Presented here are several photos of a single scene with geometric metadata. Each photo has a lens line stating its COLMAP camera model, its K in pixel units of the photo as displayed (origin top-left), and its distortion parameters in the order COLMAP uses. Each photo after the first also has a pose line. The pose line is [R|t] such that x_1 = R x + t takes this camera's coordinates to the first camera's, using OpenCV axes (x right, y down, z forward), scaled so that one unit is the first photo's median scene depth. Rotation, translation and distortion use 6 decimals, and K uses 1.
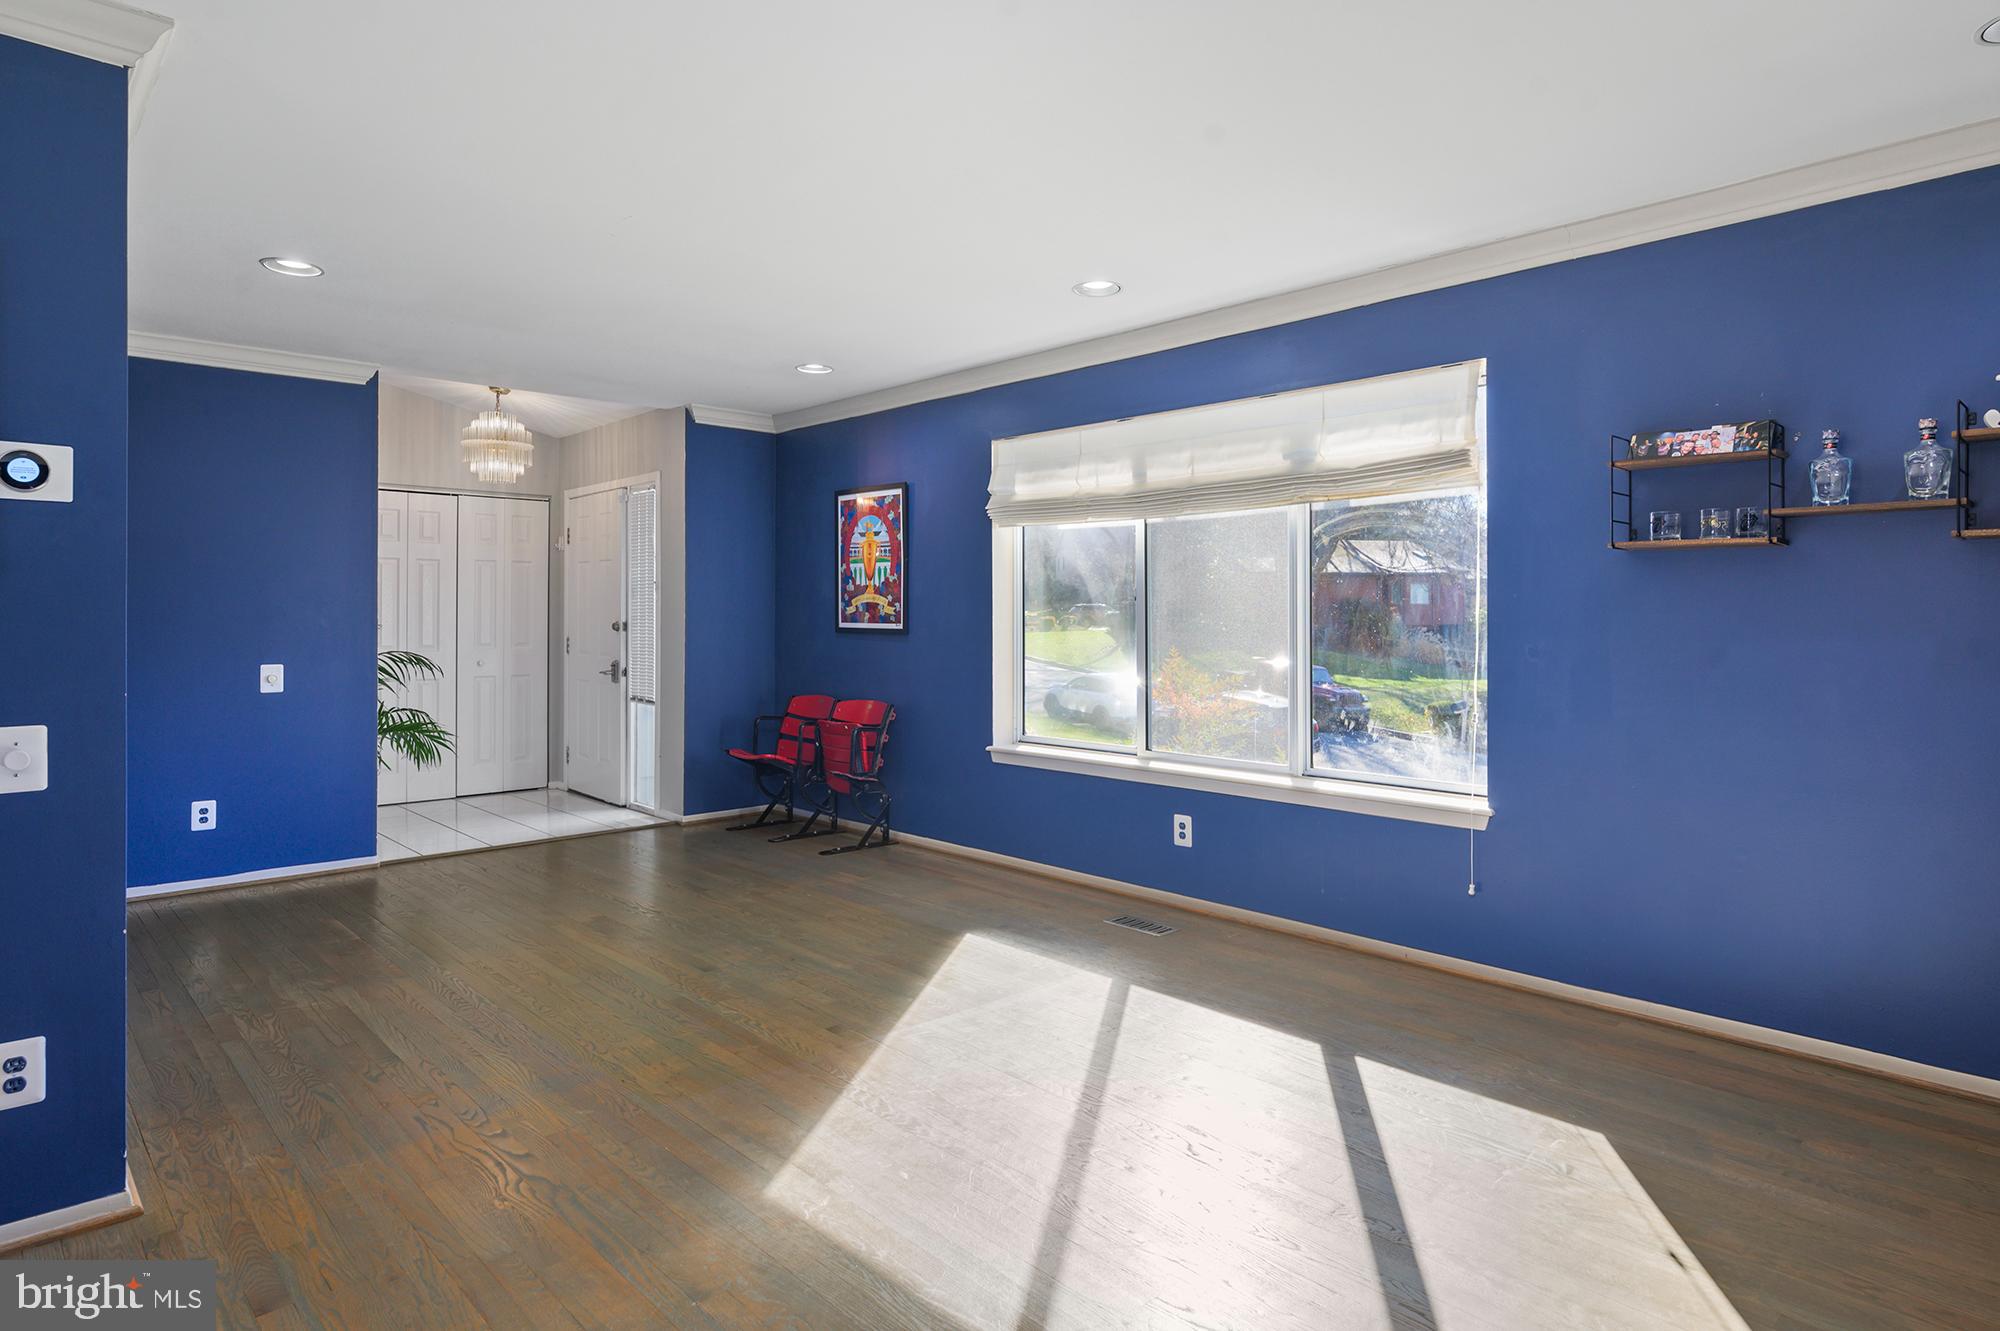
lens RADIAL K [[1108.1, 0, 1004.2], [0, 1108.1, 611.8], [0, 0, 1]] dist [-0.002995, -0.000039]
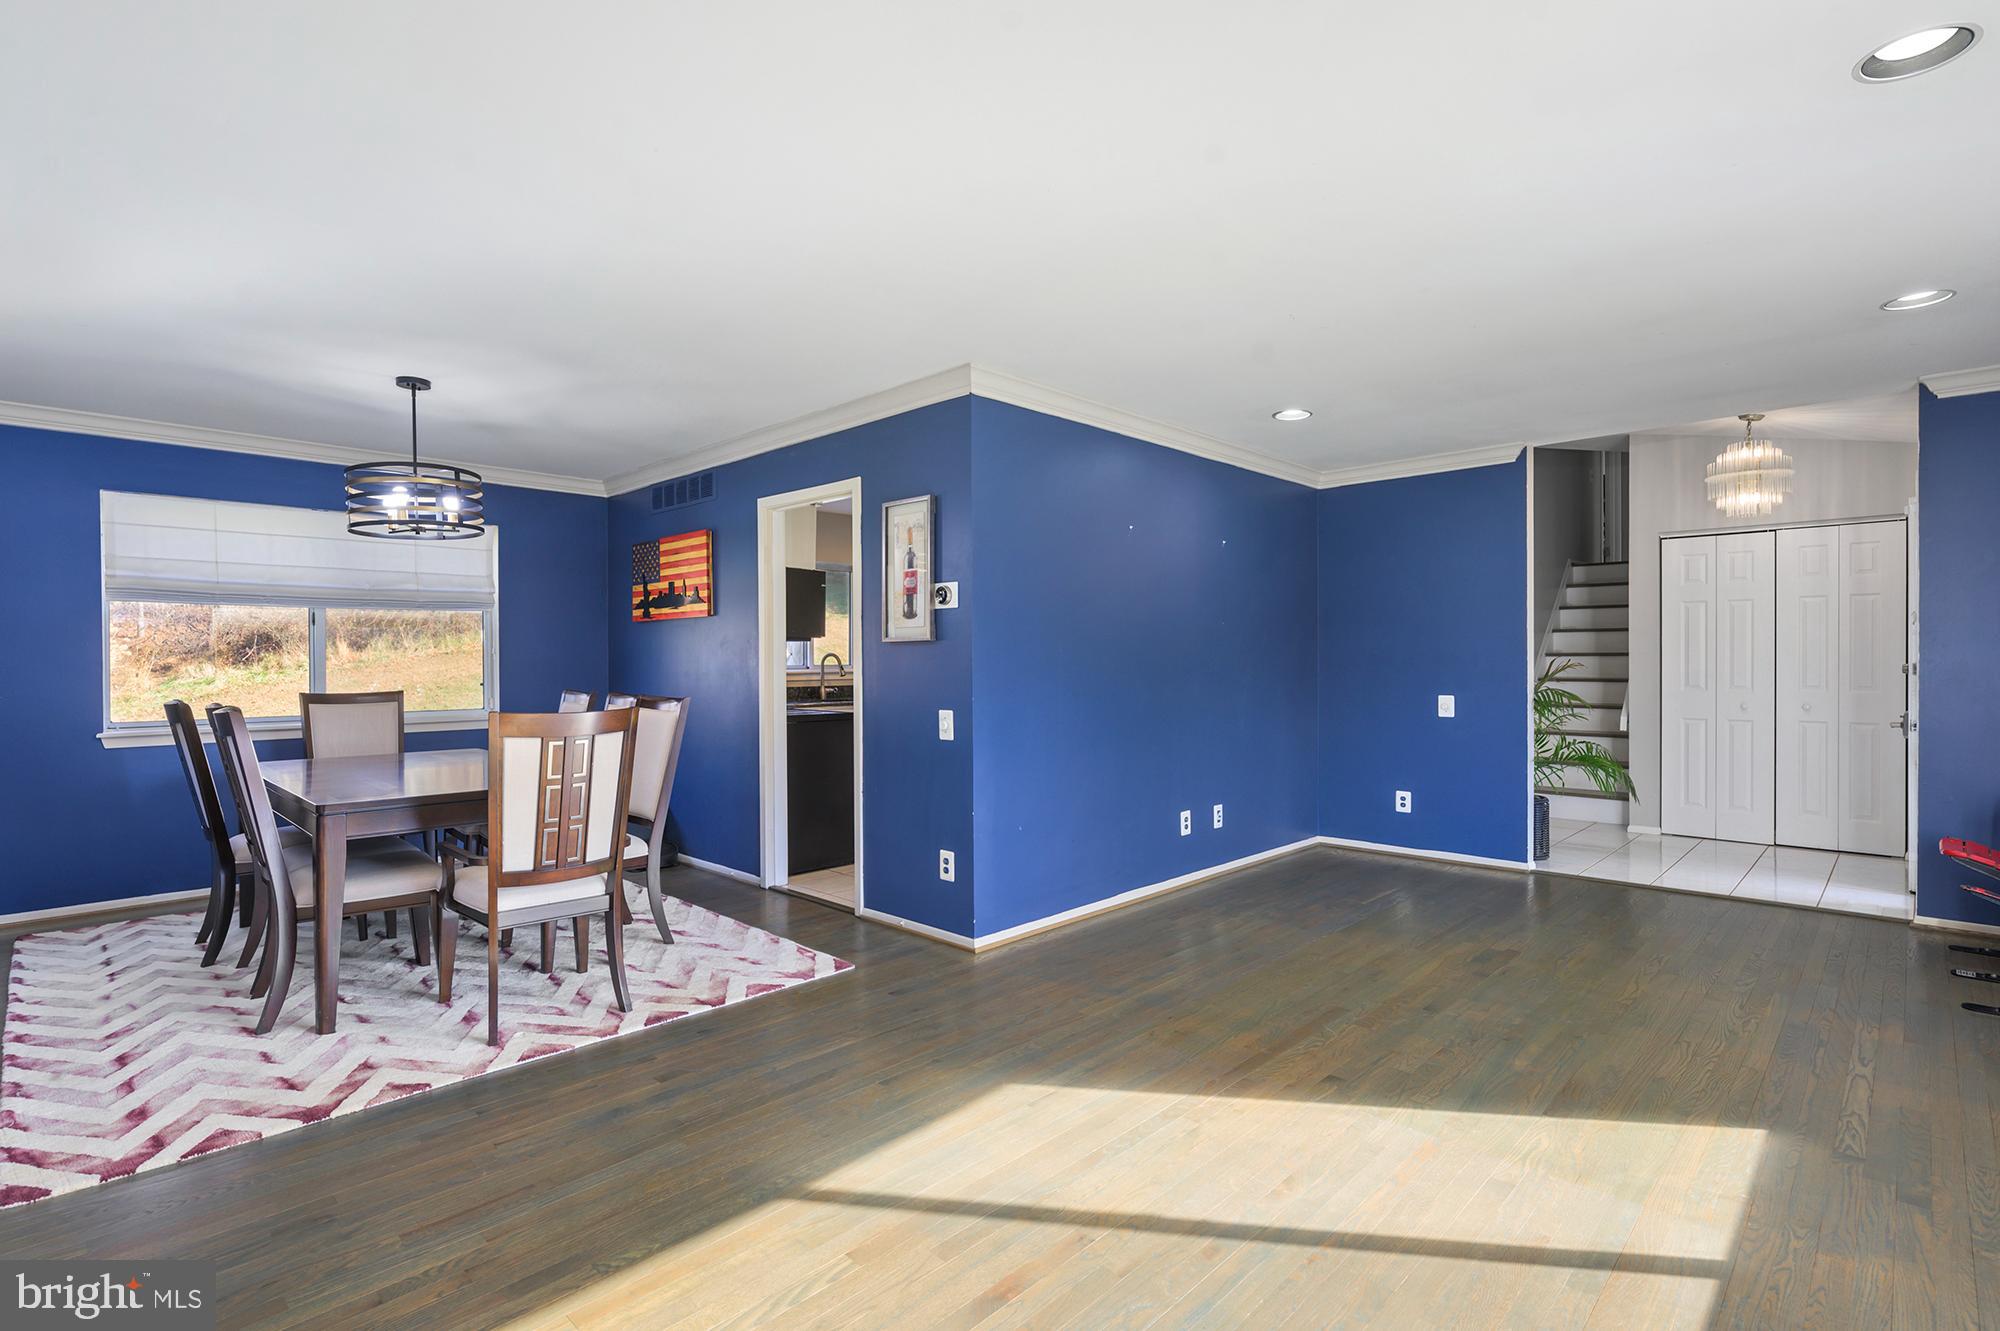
lens RADIAL K [[944.0, 0, 1001.8], [0, 944.0, 667.0], [0, 0, 1]] dist [-0.002308, 0.000006]
pose [[0.043449, 0.005300, -0.999042, 0.390602], [0.009014, 0.999943, 0.005697, 0.003015], [0.999015, -0.009253, 0.043398, 0.396444]]
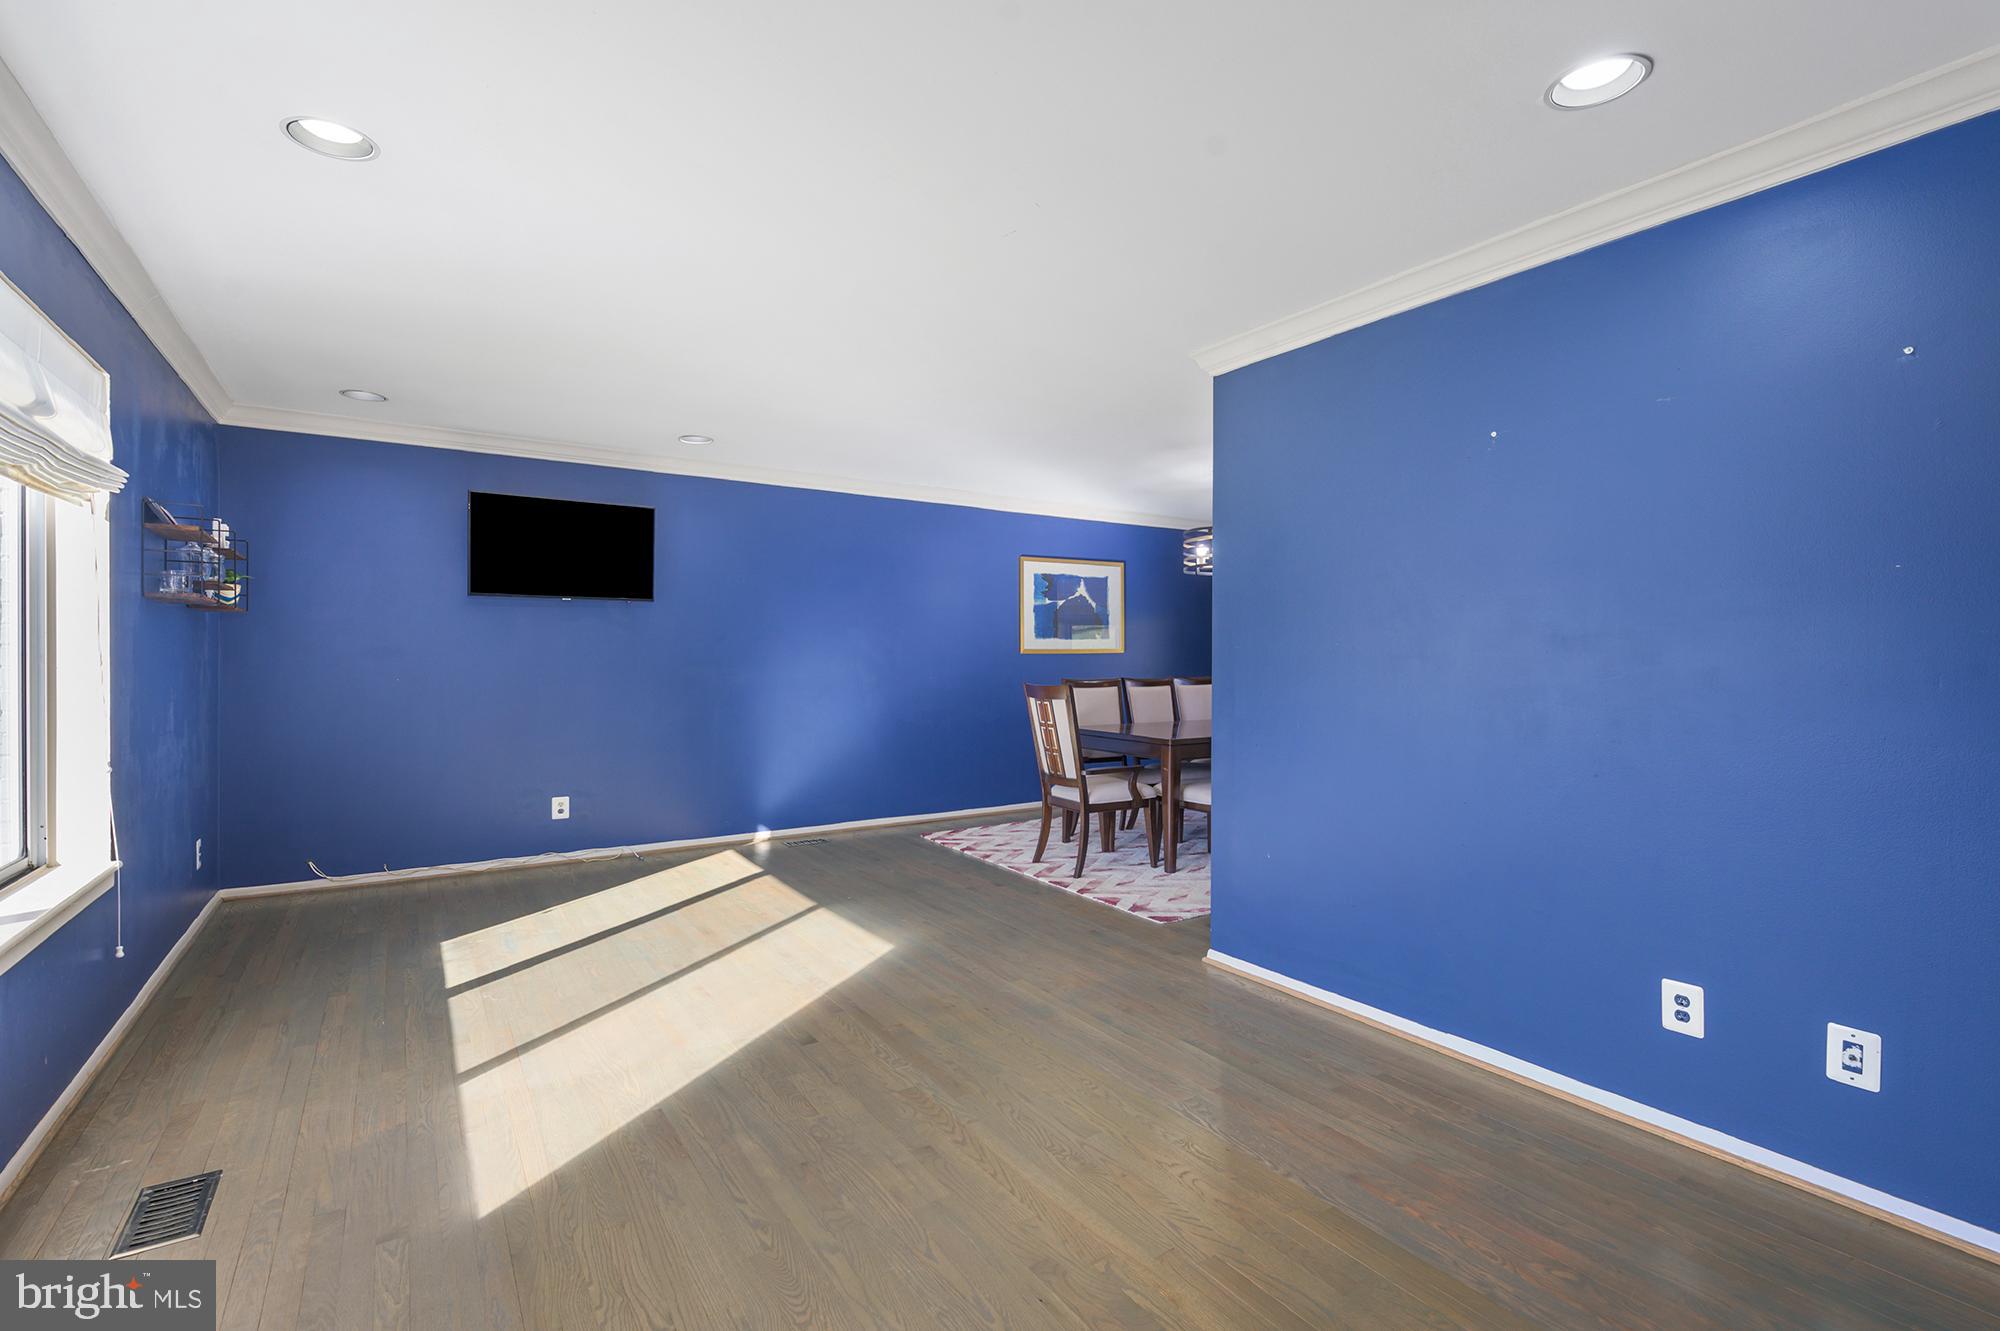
lens RADIAL K [[902.5, 0, 1000.0], [0, 902.5, 659.3], [0, 0, 1]] dist [0.001917, -0.000244]
pose [[-0.985966, -0.003838, 0.166901, -0.282078], [-0.003762, 0.999993, 0.000769, 0.002899], [-0.166902, 0.000130, -0.985973, 1.076733]]
